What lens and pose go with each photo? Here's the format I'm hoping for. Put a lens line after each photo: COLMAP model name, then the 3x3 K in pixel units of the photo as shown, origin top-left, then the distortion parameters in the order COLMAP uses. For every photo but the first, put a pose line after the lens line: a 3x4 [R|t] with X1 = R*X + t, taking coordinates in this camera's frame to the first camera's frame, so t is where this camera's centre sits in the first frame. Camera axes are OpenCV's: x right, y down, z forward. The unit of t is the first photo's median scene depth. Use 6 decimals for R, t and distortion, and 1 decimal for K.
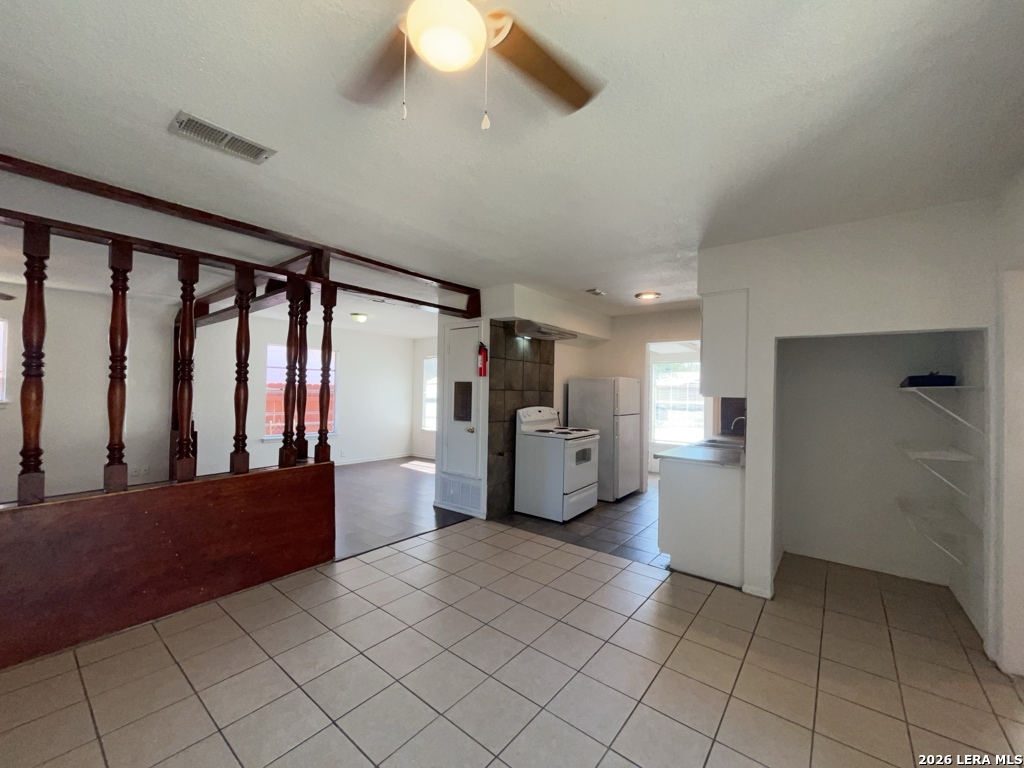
lens RADIAL K [[412.7, 0, 517.0], [0, 412.7, 387.7], [0, 0, 1]] dist [-0.003203, -0.000412]
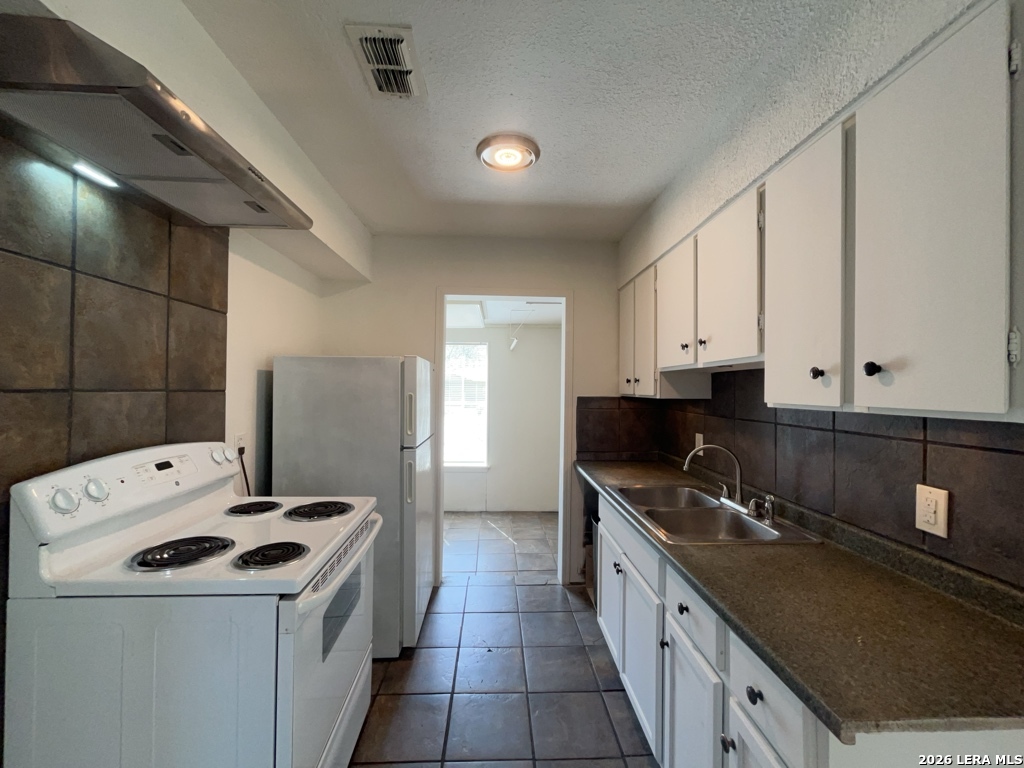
lens RADIAL K [[412.7, 0, 515.6], [0, 412.7, 385.5], [0, 0, 1]] dist [-0.003203, -0.000412]
pose [[0.766230, -0.001747, 0.642564, 0.057882], [-0.006234, 0.999929, 0.010151, -0.000739], [-0.642536, -0.011784, 0.766165, 0.628962]]
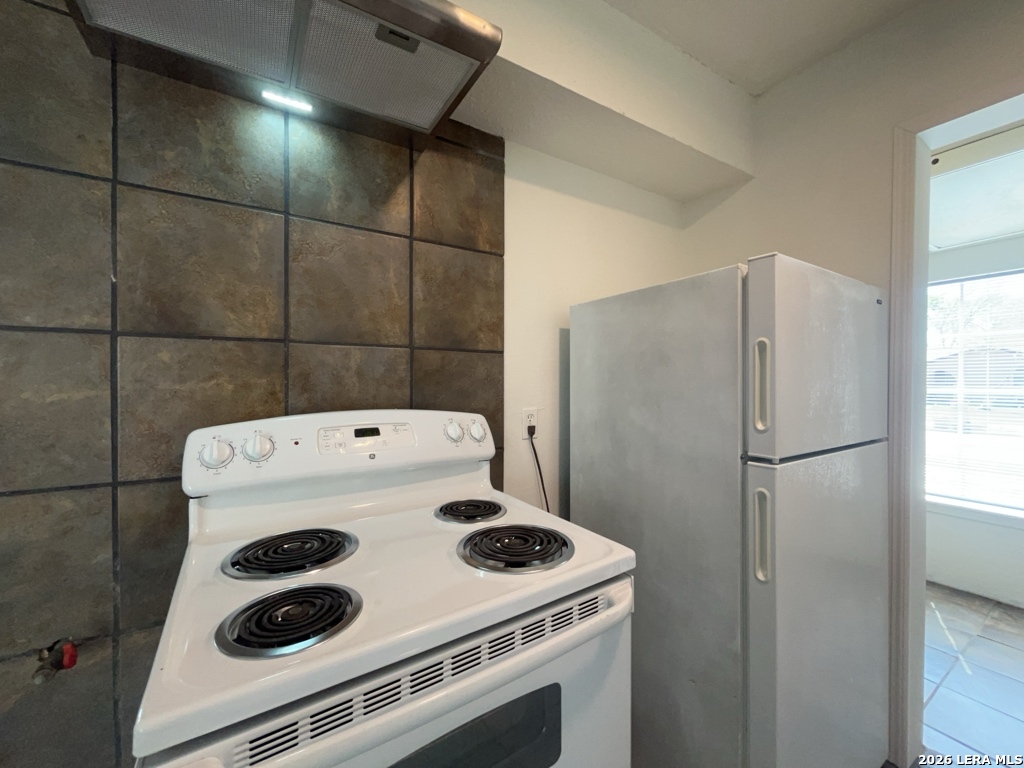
lens RADIAL K [[412.7, 0, 519.7], [0, 412.7, 385.1], [0, 0, 1]] dist [-0.003203, -0.000412]
pose [[0.935077, -0.013493, -0.354188, 0.211670], [0.018355, 0.999778, 0.010372, 0.030051], [0.353969, -0.016200, 0.935117, 0.806599]]
